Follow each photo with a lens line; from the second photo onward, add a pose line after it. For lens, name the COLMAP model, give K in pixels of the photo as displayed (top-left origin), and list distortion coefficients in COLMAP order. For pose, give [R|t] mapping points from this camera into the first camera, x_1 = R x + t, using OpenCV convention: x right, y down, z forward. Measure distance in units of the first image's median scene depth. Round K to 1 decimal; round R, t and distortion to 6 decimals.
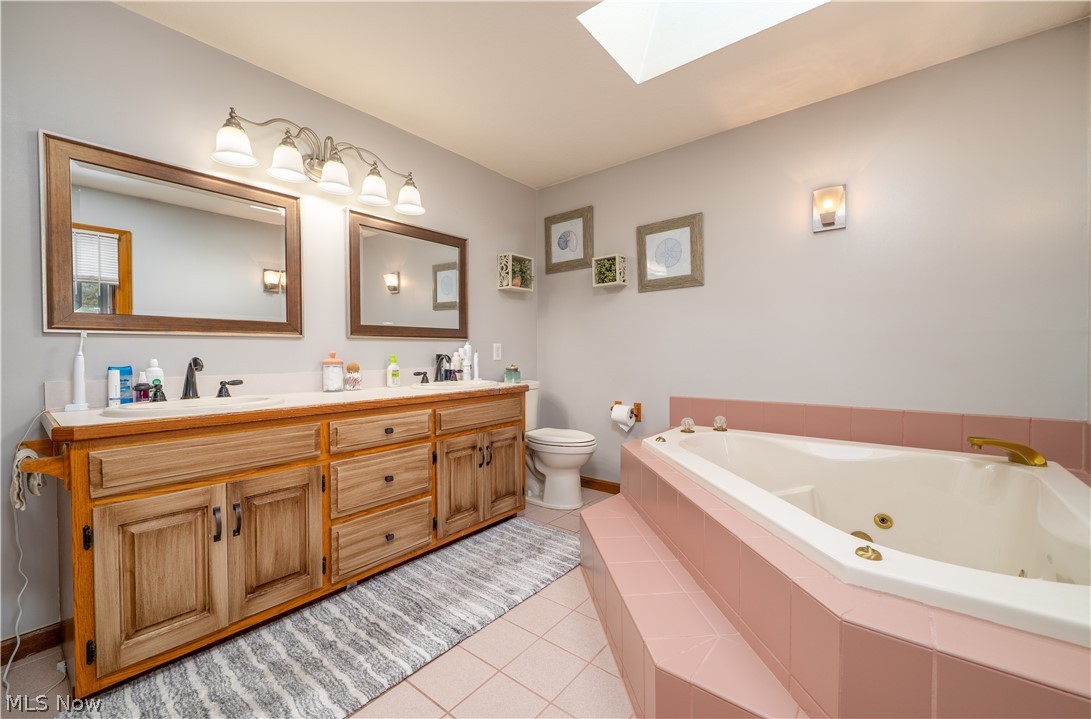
lens RADIAL K [[437.7, 0, 553.5], [0, 437.7, 359.4], [0, 0, 1]] dist [0.004752, 0.000002]
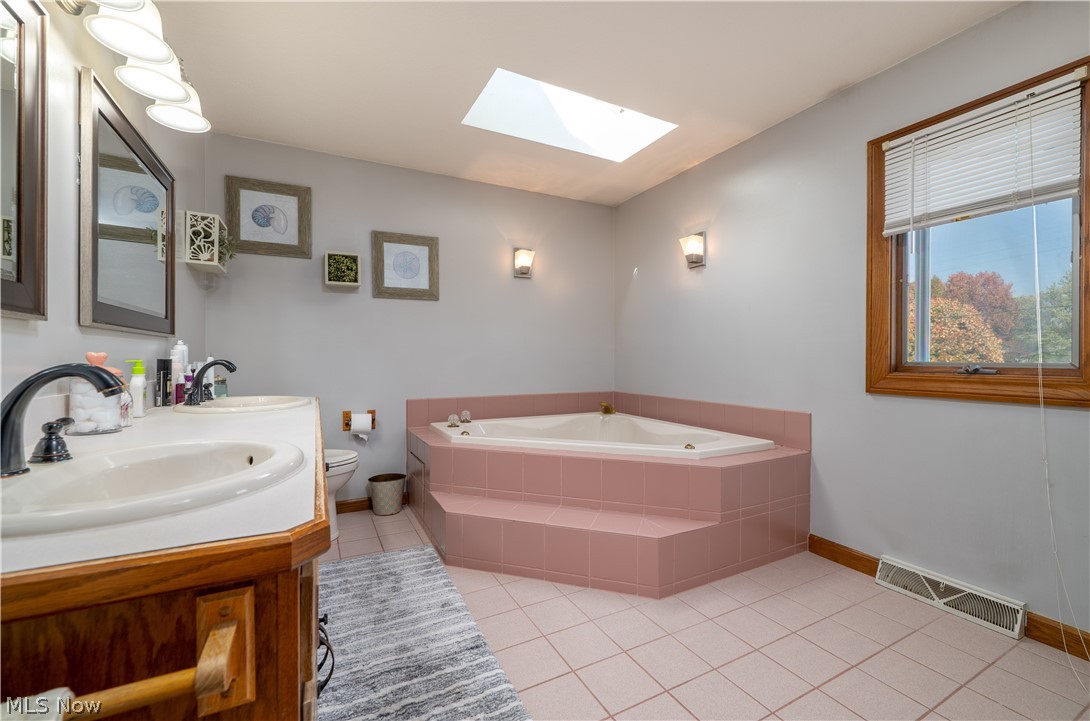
lens RADIAL K [[437.3, 0, 549.9], [0, 437.3, 359.4], [0, 0, 1]] dist [0.004752, 0.000002]
pose [[0.418831, 0.002831, 0.908060, -0.573082], [0.008959, 0.999934, -0.007250, -0.002765], [-0.908020, 0.011172, 0.418778, 0.246404]]
